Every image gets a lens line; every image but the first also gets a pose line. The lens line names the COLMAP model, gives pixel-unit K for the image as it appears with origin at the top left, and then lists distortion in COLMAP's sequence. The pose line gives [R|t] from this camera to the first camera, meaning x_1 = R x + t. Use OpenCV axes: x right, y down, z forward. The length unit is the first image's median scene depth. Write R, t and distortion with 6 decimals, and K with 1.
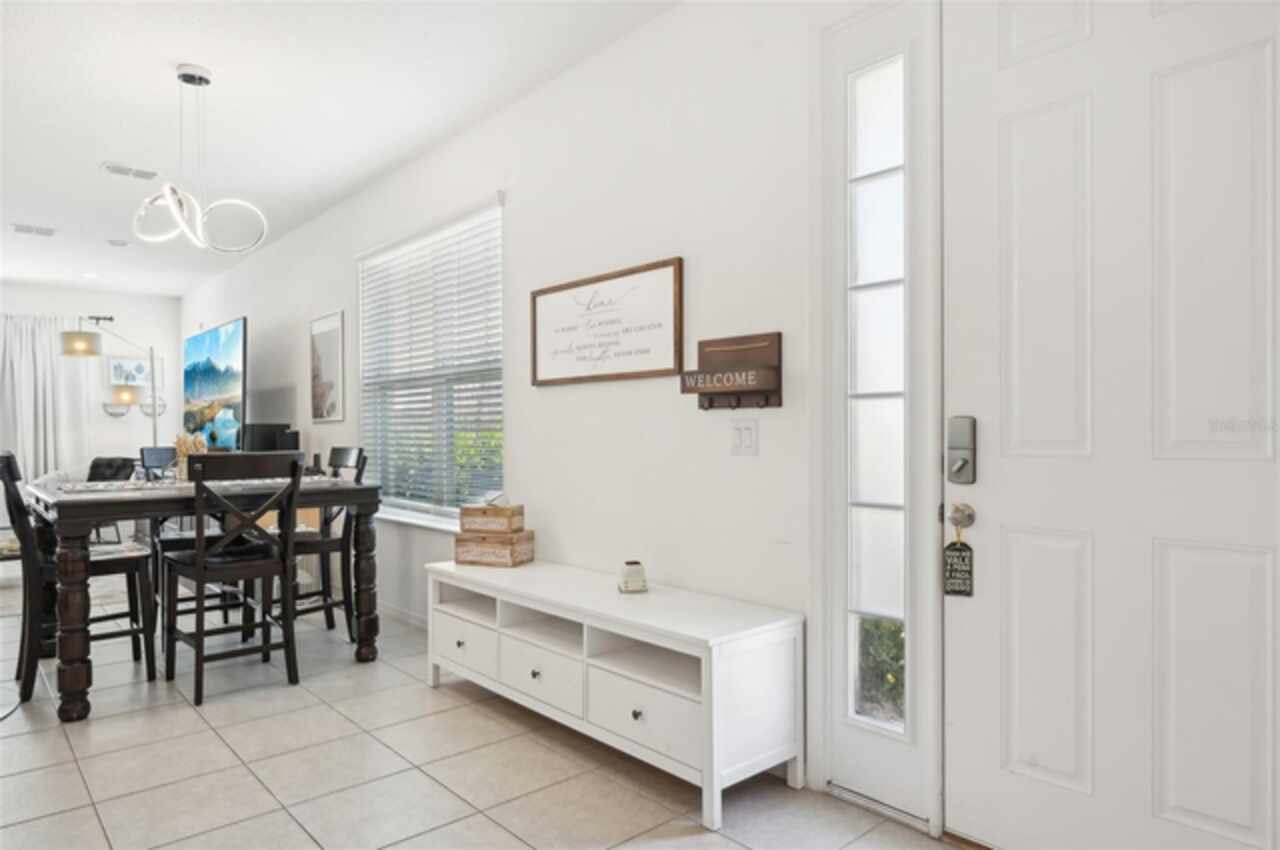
lens RADIAL K [[774.3, 0, 644.8], [0, 774.3, 430.9], [0, 0, 1]] dist [0.005800, 0.003327]
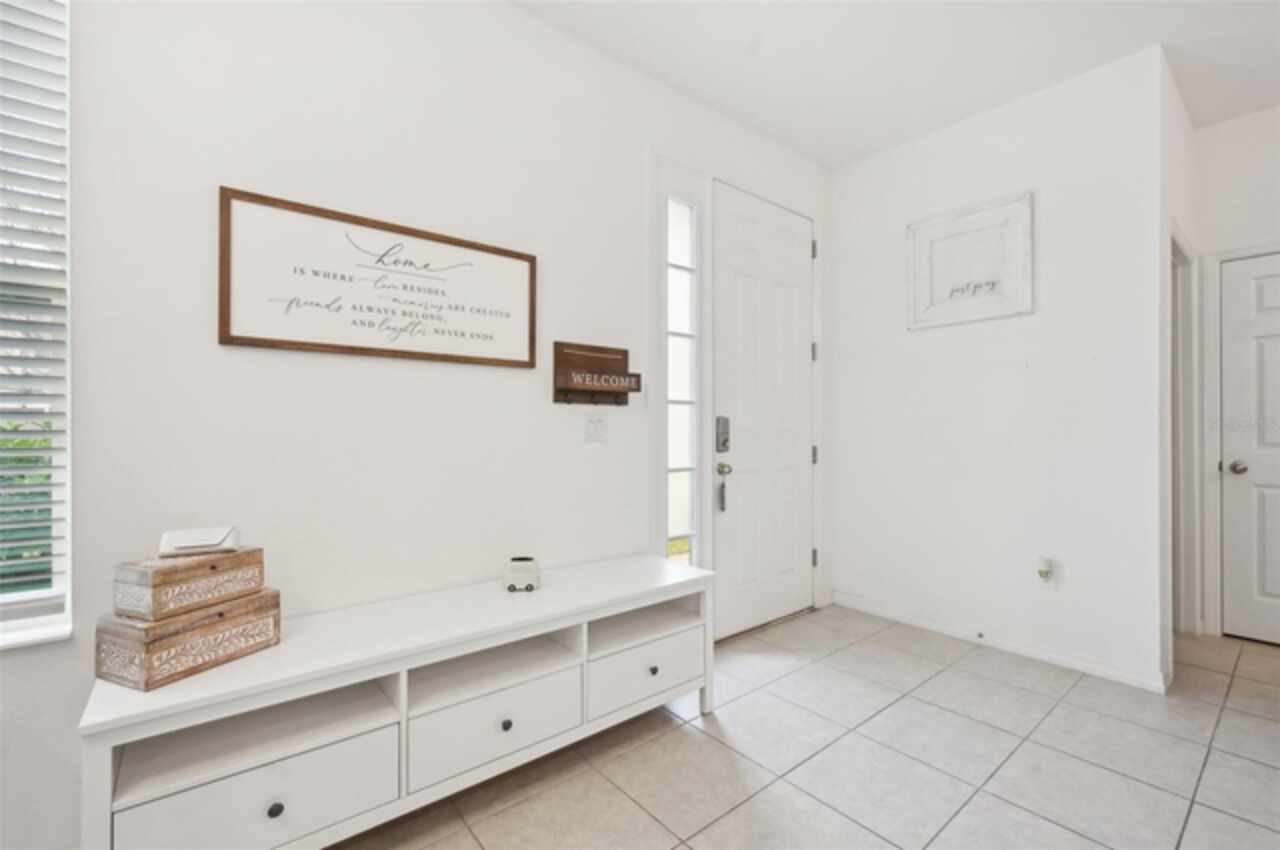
lens RADIAL K [[558.0, 0, 644.6], [0, 558.0, 427.6], [0, 0, 1]] dist [0.000653, 0.000960]
pose [[0.043709, 0.010928, 0.998985, -0.632218], [0.004498, 0.999928, -0.011135, 0.014667], [-0.999034, 0.004980, 0.043657, 0.739861]]
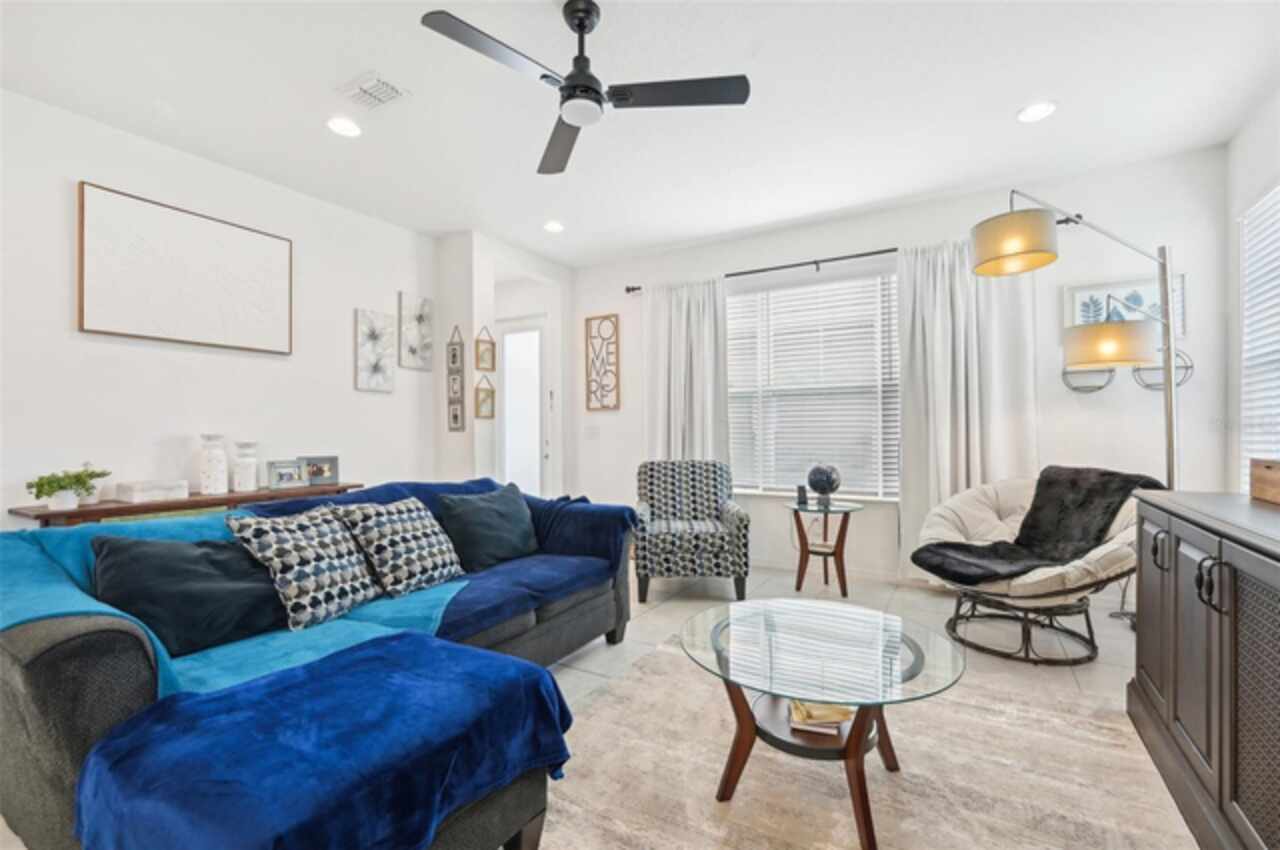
lens RADIAL K [[558.0, 0, 637.1], [0, 558.0, 430.9], [0, 0, 1]] dist [0.000653, 0.000960]
pose [[0.298235, 0.005505, -0.954476, -1.070670], [-0.000213, 0.999984, 0.005700, 0.016483], [0.954492, -0.001496, 0.298232, 1.557345]]
